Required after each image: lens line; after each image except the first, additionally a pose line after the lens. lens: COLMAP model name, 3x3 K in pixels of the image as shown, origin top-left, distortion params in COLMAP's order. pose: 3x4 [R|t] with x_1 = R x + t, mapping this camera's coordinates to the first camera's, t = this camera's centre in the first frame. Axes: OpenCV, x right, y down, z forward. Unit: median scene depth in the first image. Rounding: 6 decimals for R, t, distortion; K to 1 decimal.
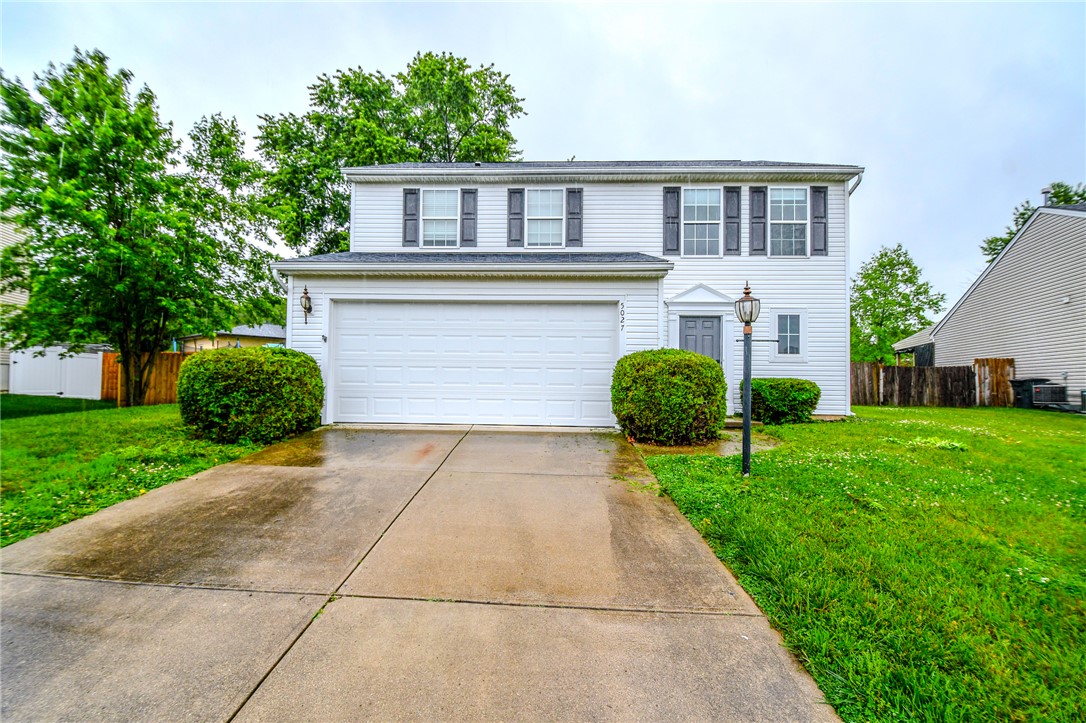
lens RADIAL K [[472.8, 0, 528.8], [0, 472.8, 369.1], [0, 0, 1]] dist [0.009492, -0.020244]
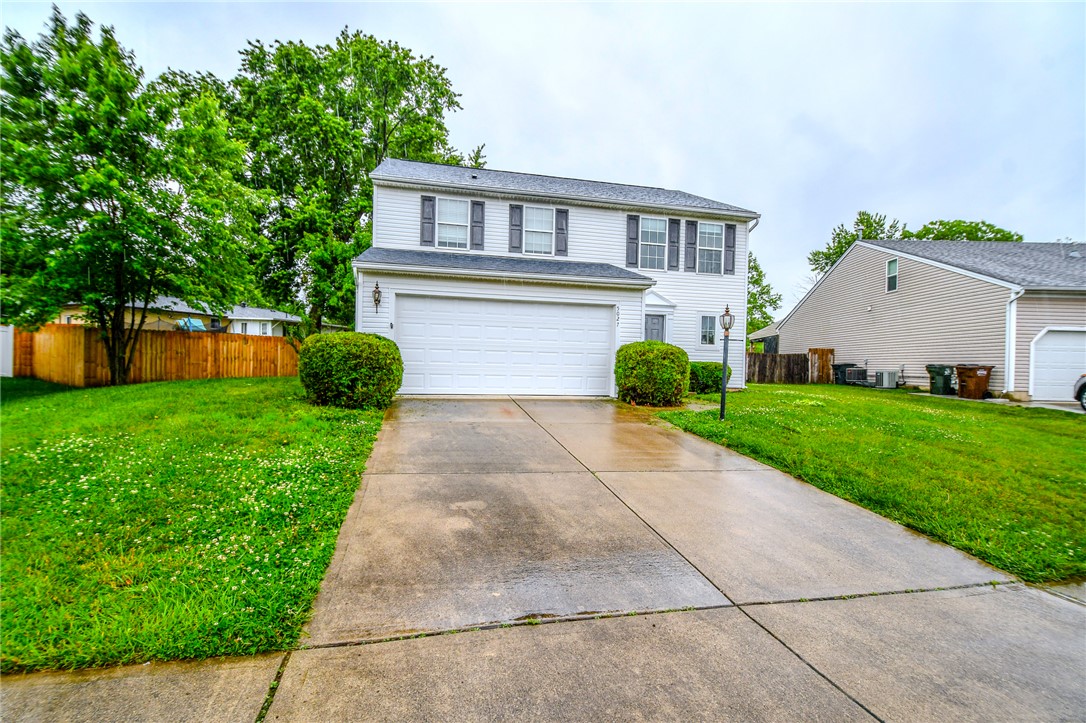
lens RADIAL K [[472.8, 0, 528.8], [0, 472.8, 369.1], [0, 0, 1]] dist [0.009492, -0.020244]
pose [[0.967801, 0.006586, 0.251632, -0.301805], [-0.017234, 0.999046, 0.040136, -0.005706], [-0.251127, -0.043180, 0.966990, -0.212075]]
